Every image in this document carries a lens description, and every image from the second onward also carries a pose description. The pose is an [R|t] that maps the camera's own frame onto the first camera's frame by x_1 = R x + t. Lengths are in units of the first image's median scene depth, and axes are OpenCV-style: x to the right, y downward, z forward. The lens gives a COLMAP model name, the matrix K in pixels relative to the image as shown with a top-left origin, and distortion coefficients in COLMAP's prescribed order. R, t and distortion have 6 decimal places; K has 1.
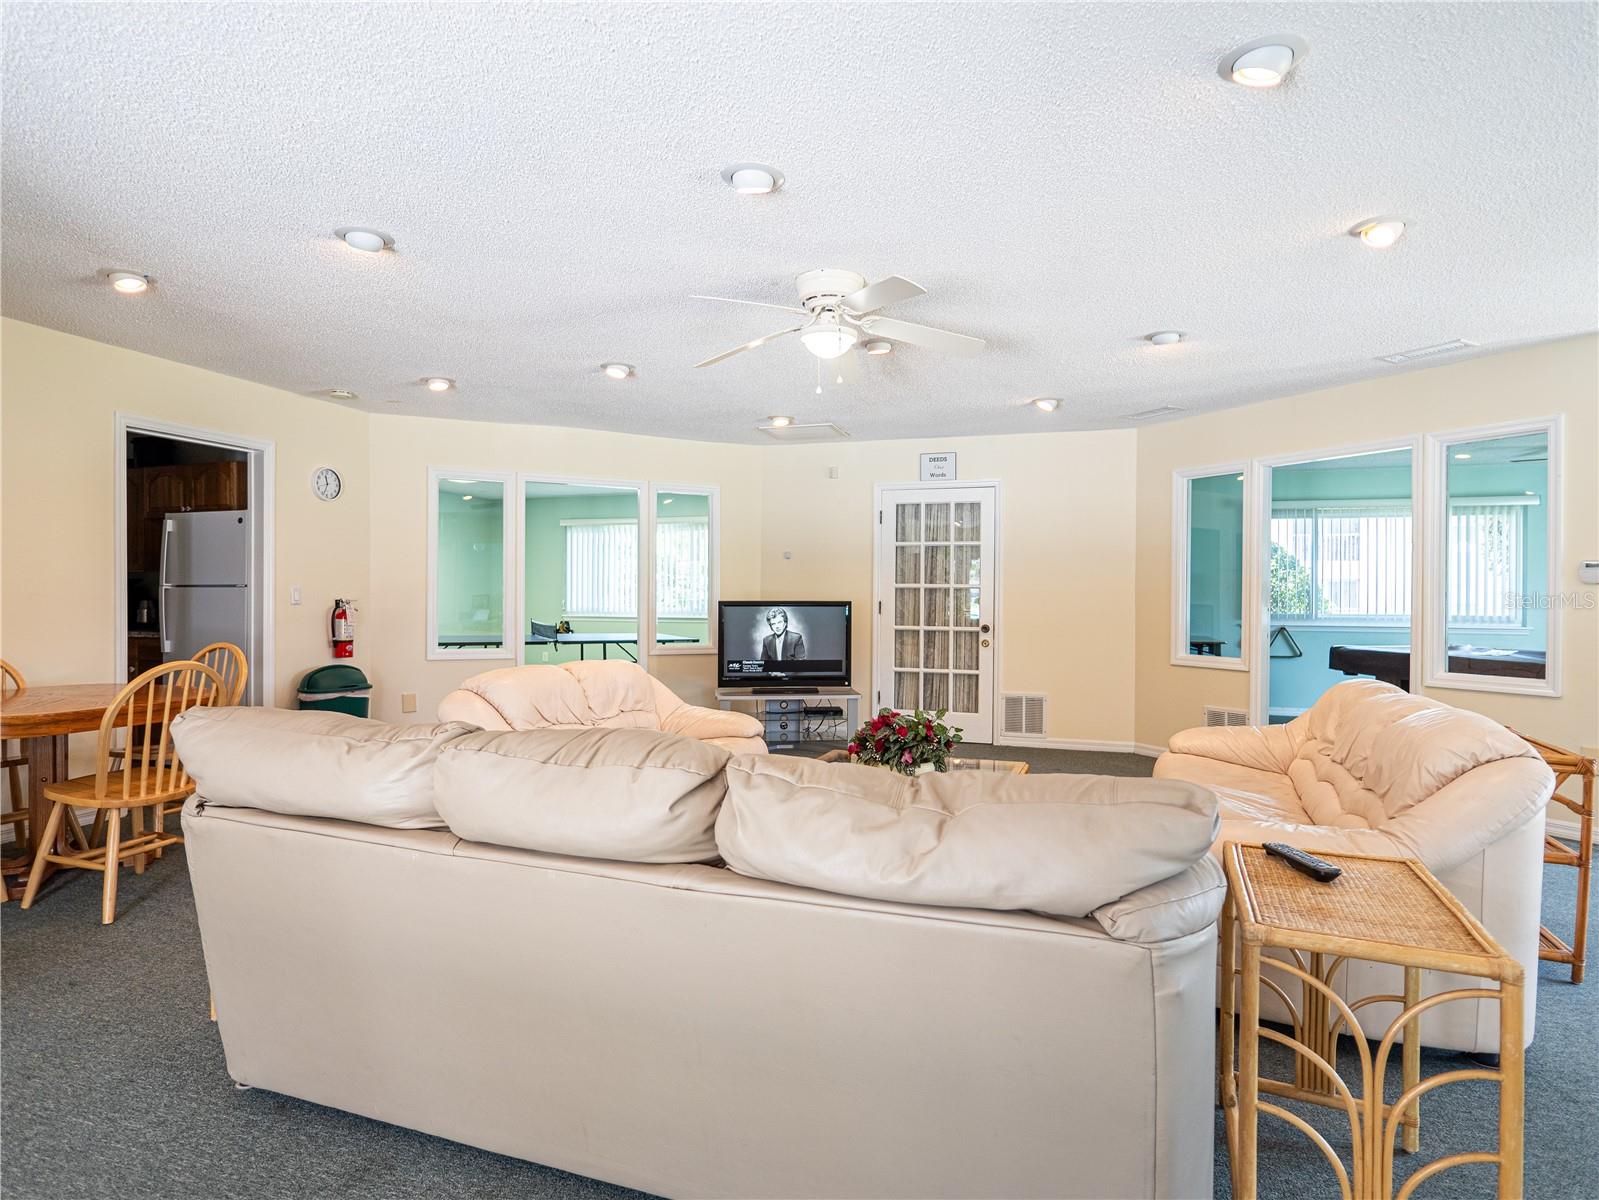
lens RADIAL K [[865.4, 0, 793.7], [0, 865.4, 604.1], [0, 0, 1]] dist [-0.002584, -0.000871]
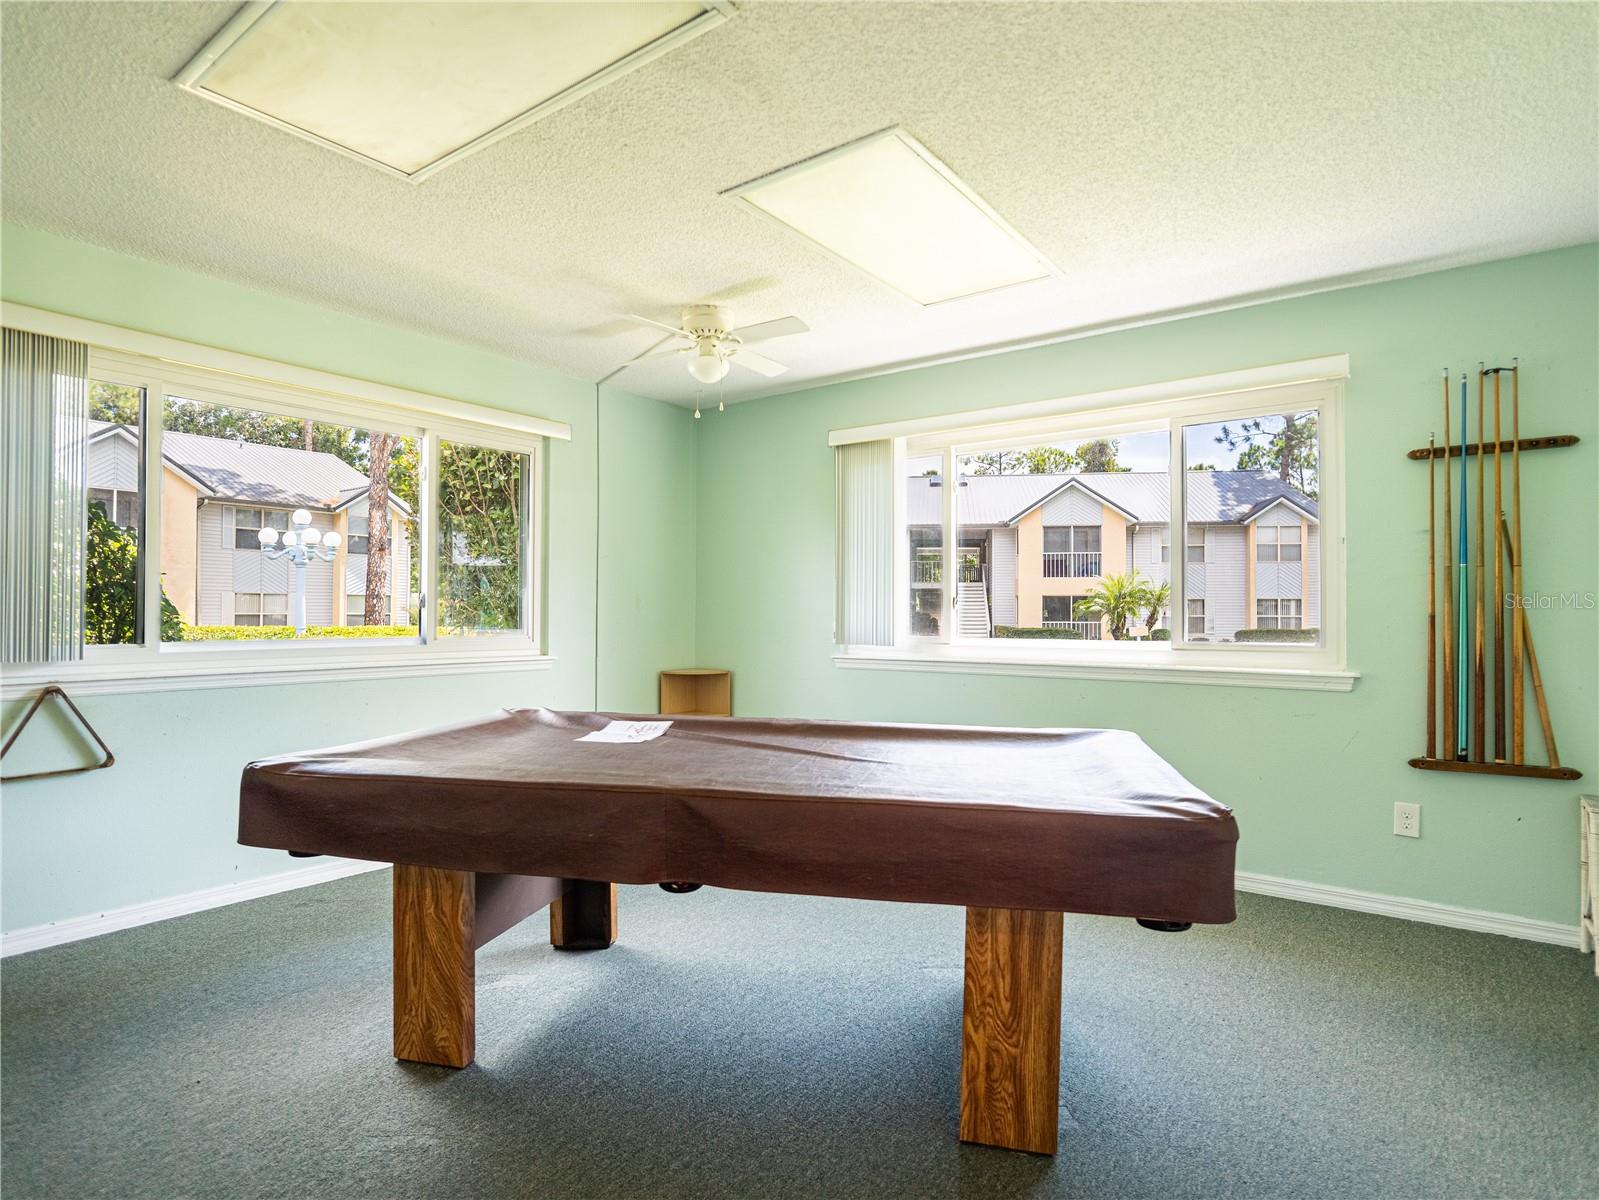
lens RADIAL K [[865.4, 0, 787.3], [0, 865.4, 597.3], [0, 0, 1]] dist [-0.002584, -0.000871]
pose [[0.334308, 0.016055, 0.942327, 0.338772], [-0.008334, 0.999866, -0.014079, -0.004576], [-0.942427, -0.003147, 0.334397, 0.607796]]
